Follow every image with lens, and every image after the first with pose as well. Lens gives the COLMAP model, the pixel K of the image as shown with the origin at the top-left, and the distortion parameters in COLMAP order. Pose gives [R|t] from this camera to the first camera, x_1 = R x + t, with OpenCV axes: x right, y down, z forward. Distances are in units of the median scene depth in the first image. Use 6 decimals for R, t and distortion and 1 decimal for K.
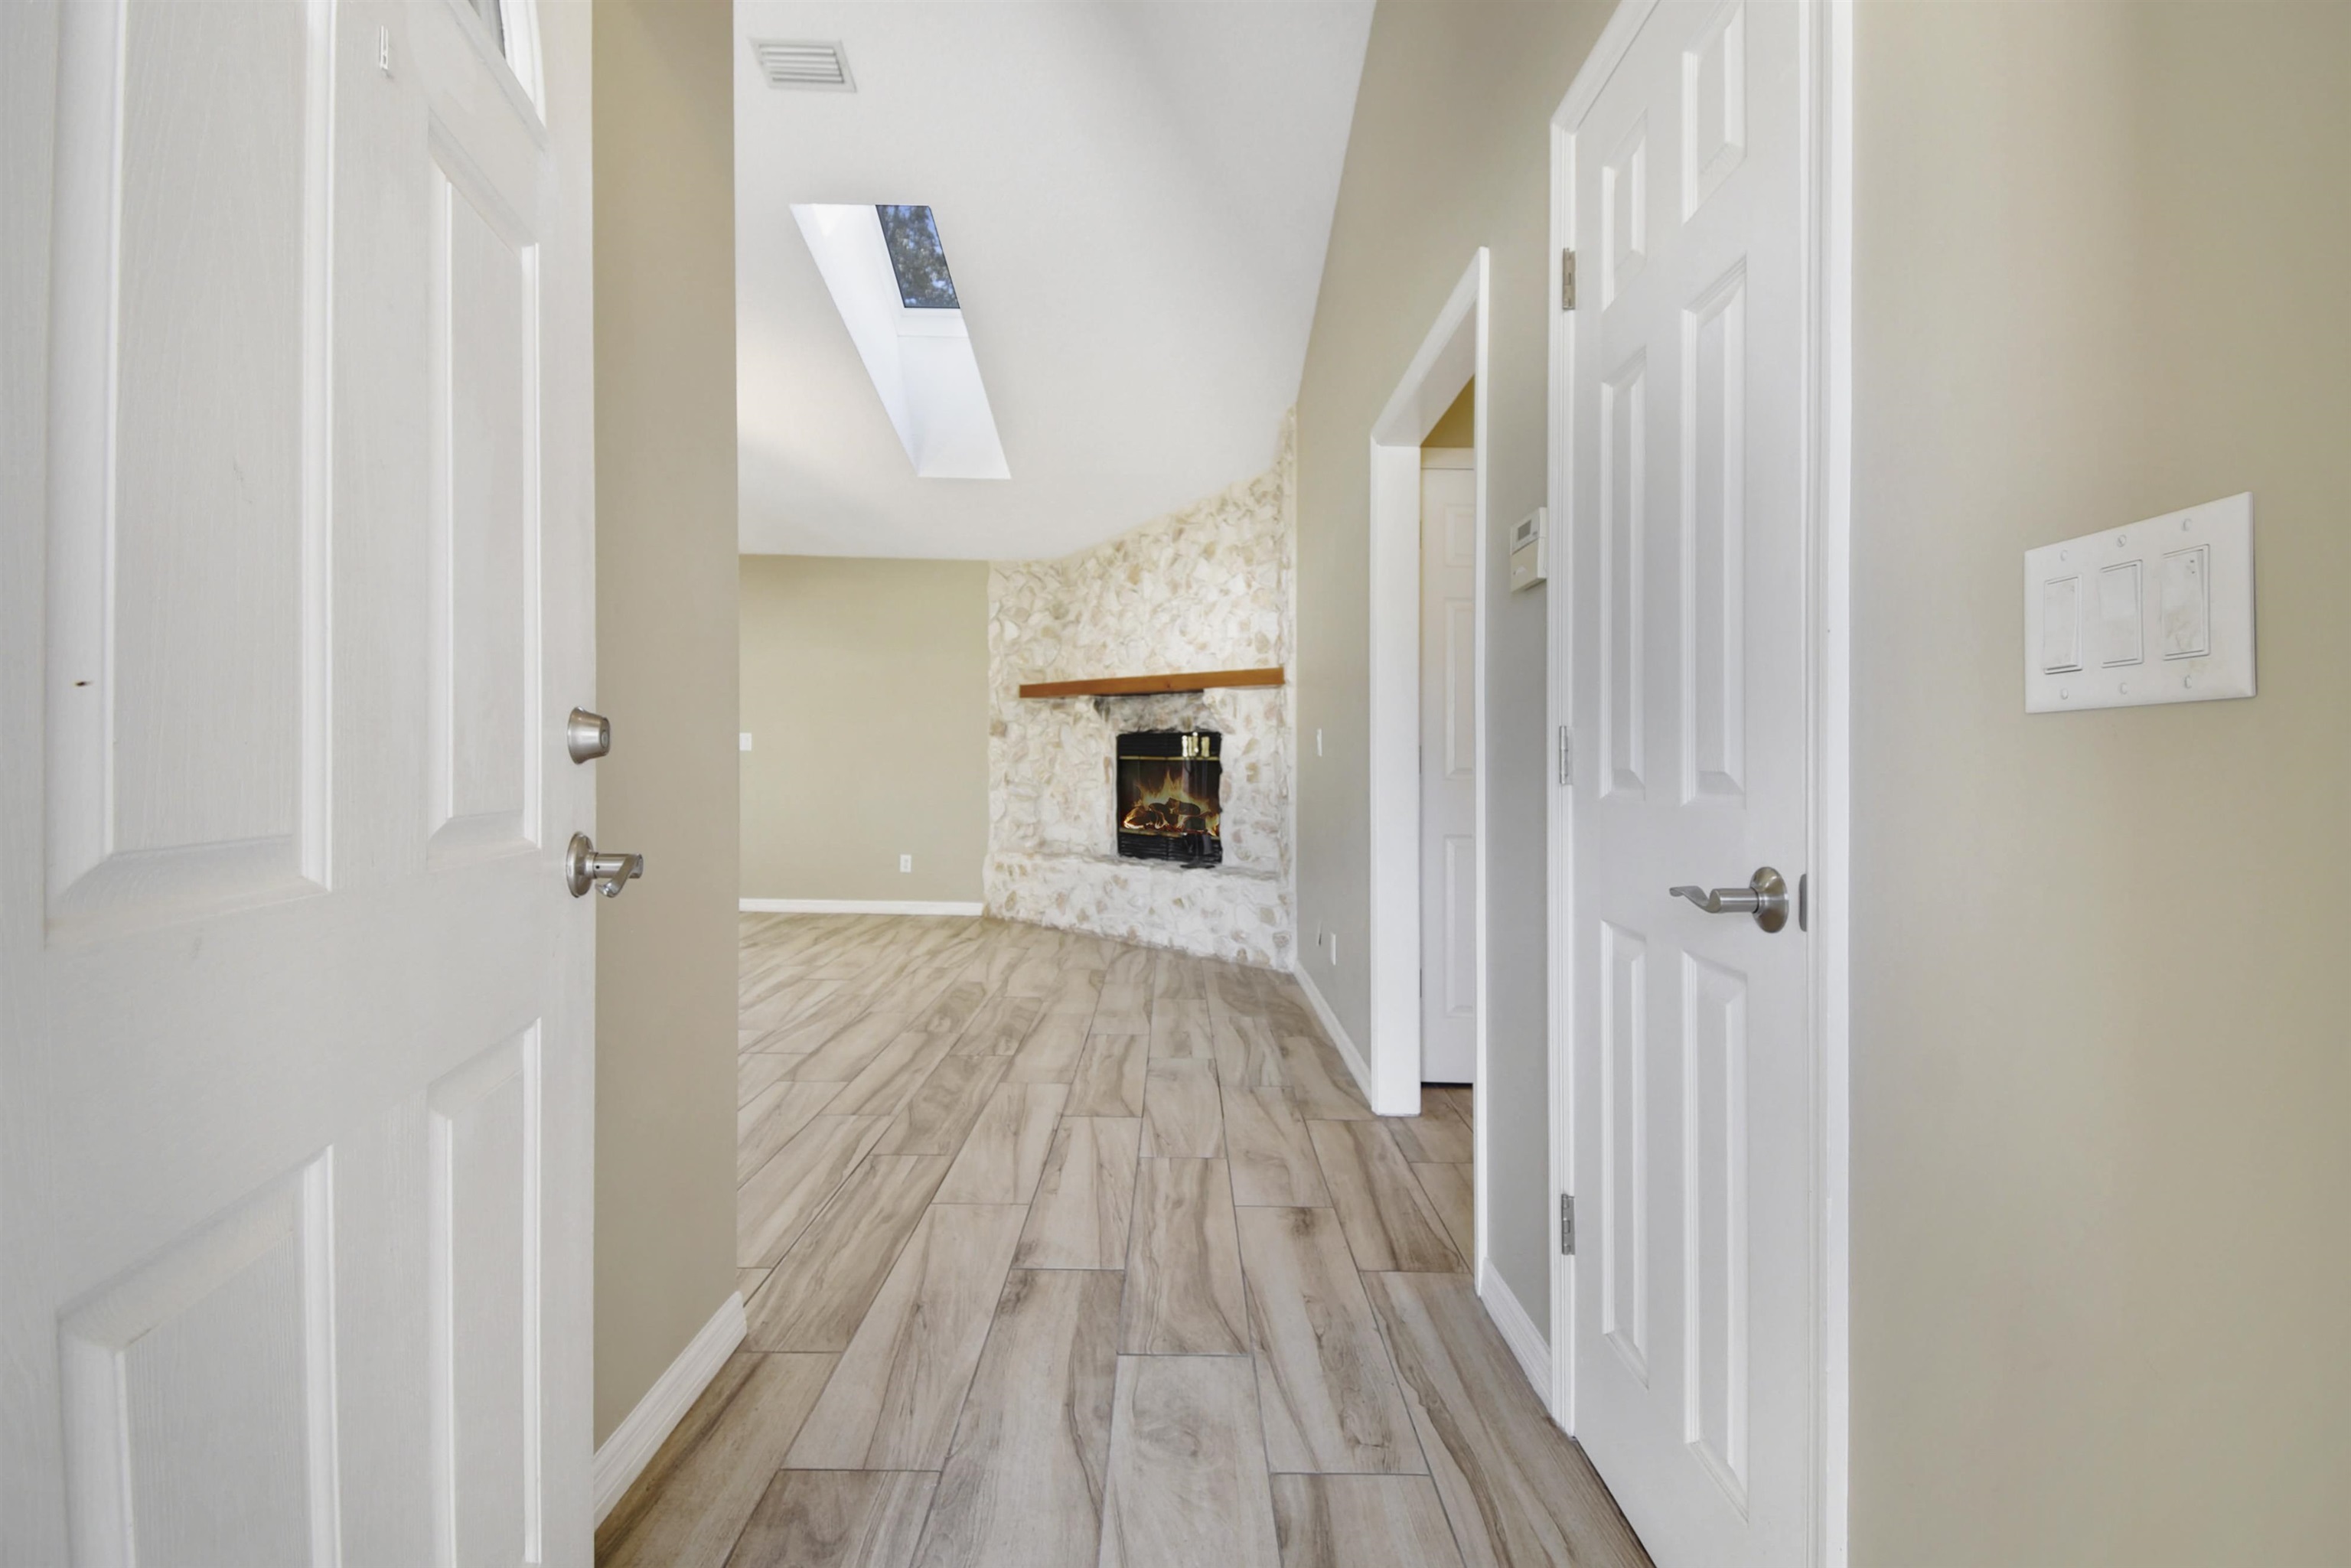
lens RADIAL K [[1063.6, 0, 1175.5], [0, 1063.6, 784.0], [0, 0, 1]] dist [0.024468, -0.024549]
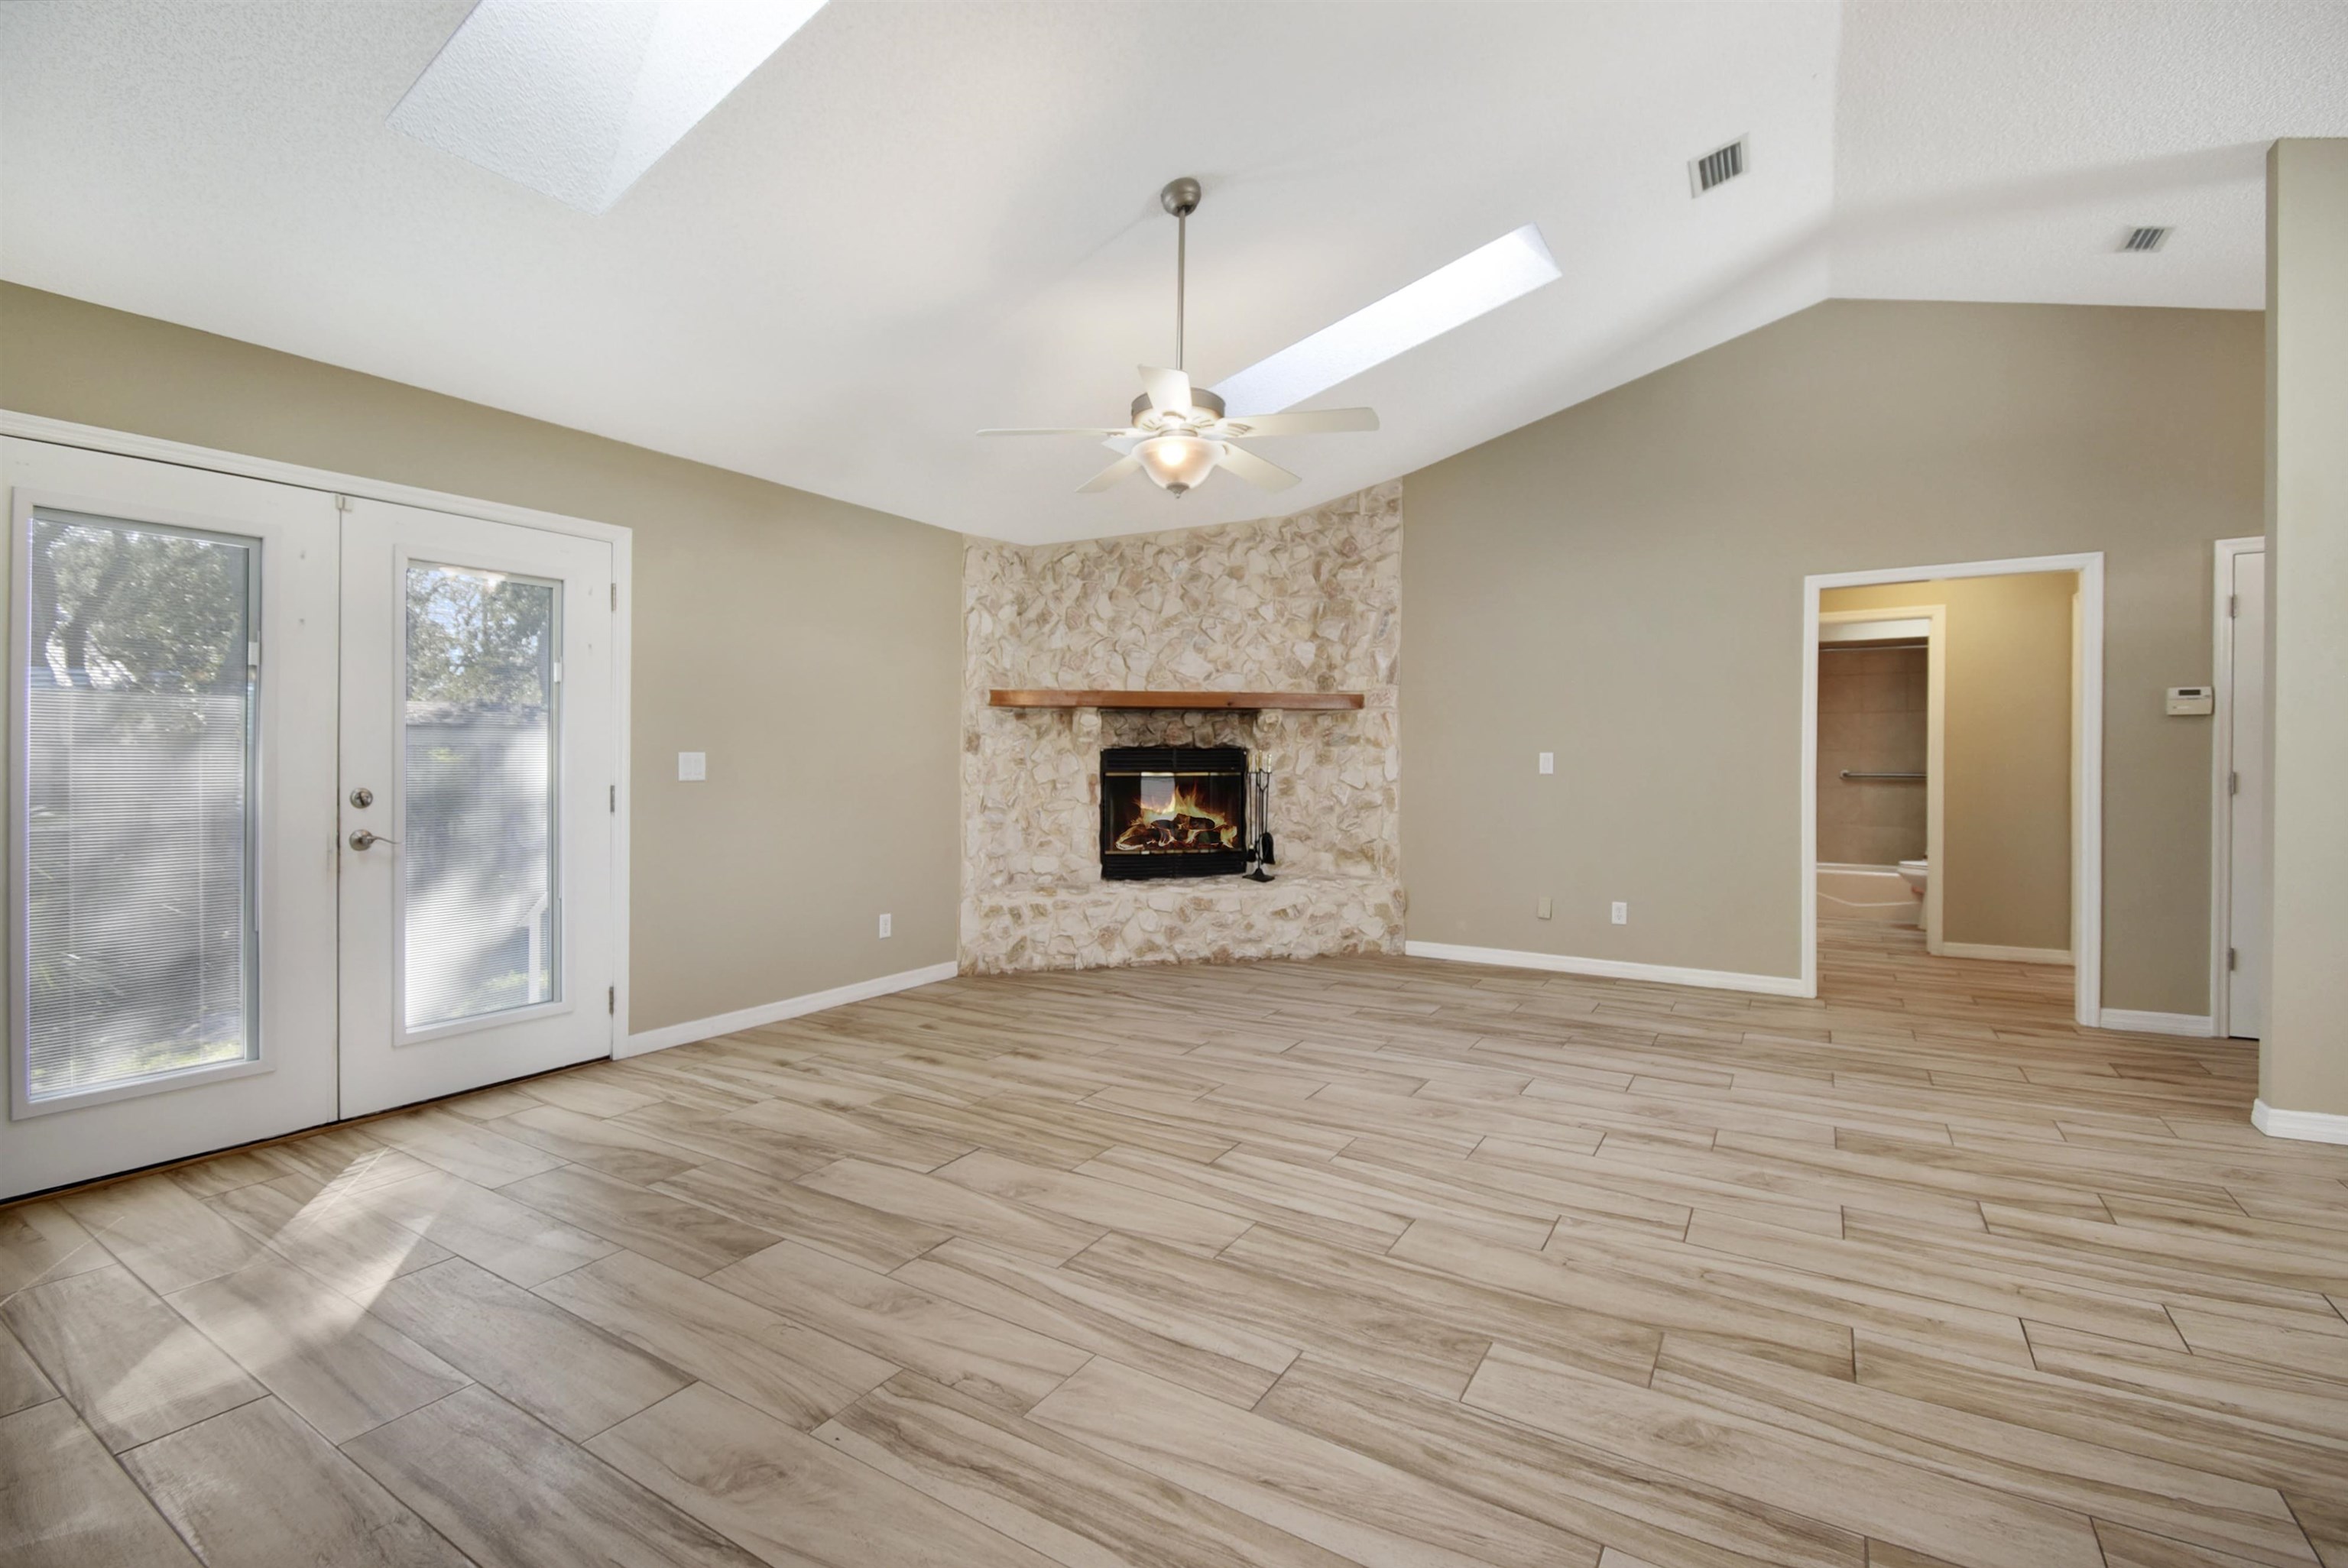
lens RADIAL K [[1062.1, 0, 1174.0], [0, 1062.1, 784.0], [0, 0, 1]] dist [0.024468, -0.024549]
pose [[0.519333, -0.036109, 0.853809, -0.826870], [0.022516, 0.999338, 0.028568, -0.042675], [-0.854275, 0.004388, 0.519803, 0.475094]]
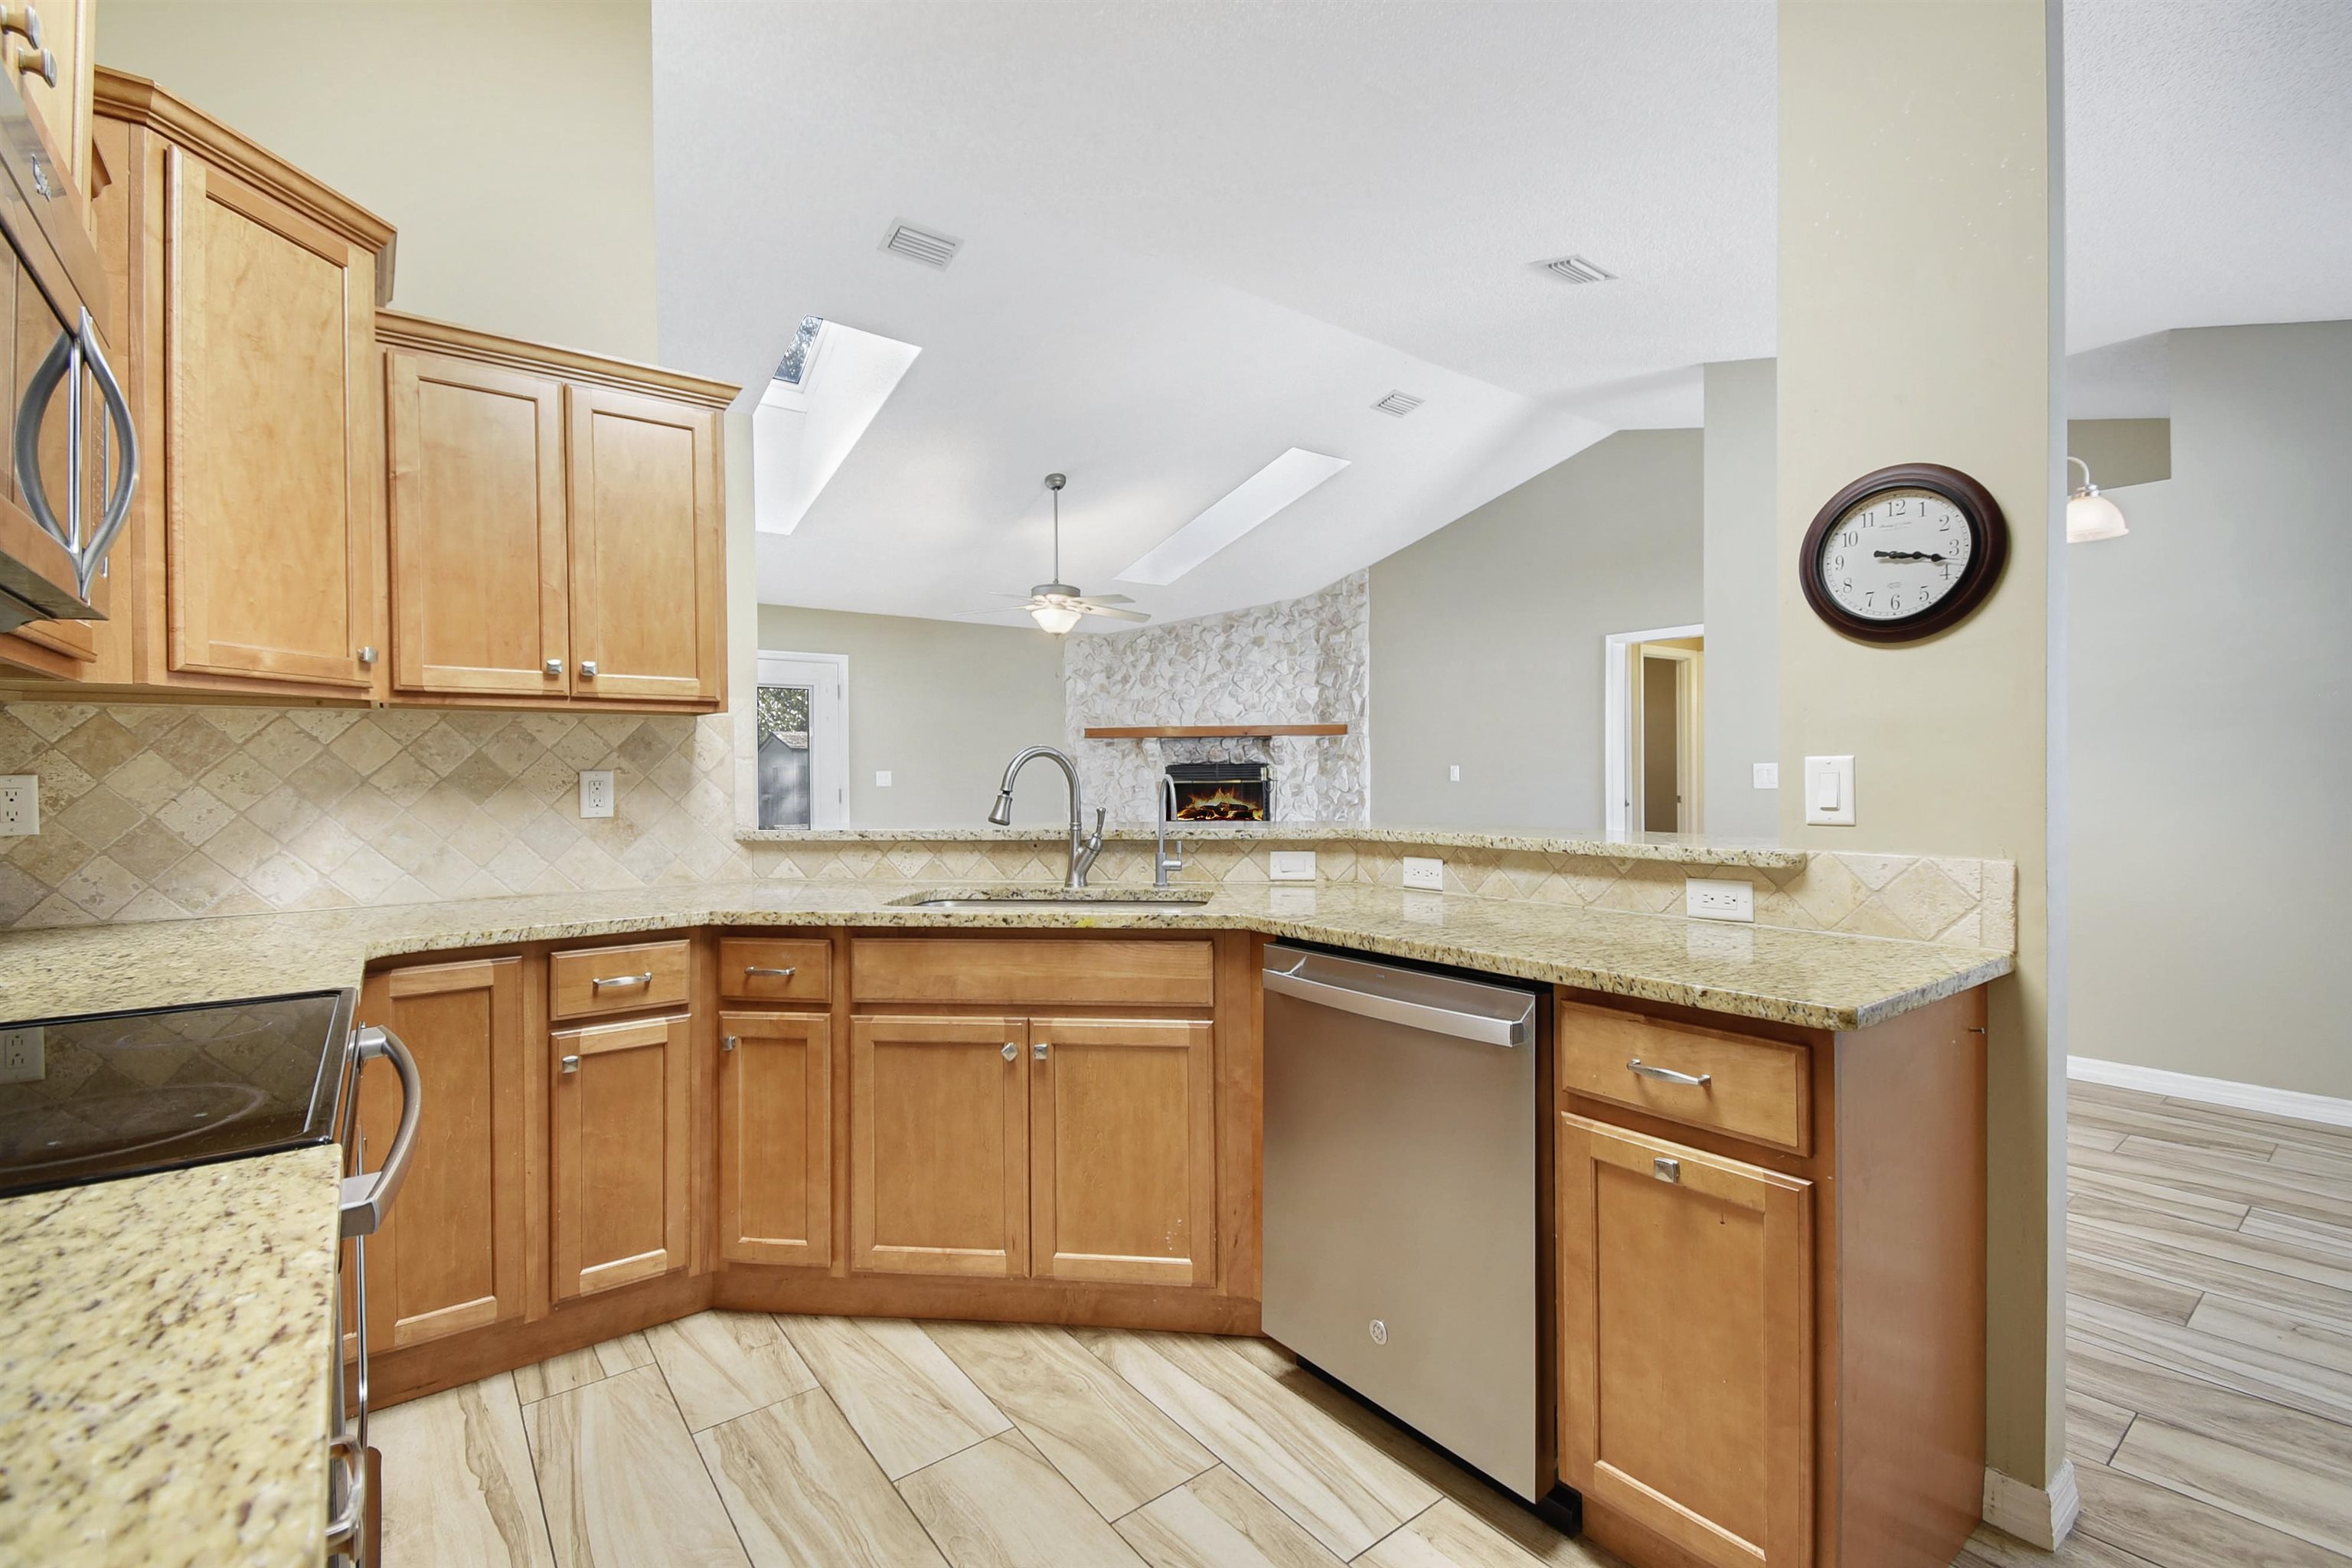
lens RADIAL K [[994.0, 0, 1176.0], [0, 994.0, 784.0], [0, 0, 1]] dist [0.000263, -0.011245]
pose [[0.782965, -0.035312, 0.621063, -0.860407], [0.031595, 0.999356, 0.016990, -0.045006], [-0.621263, 0.006320, 0.783577, -0.015850]]
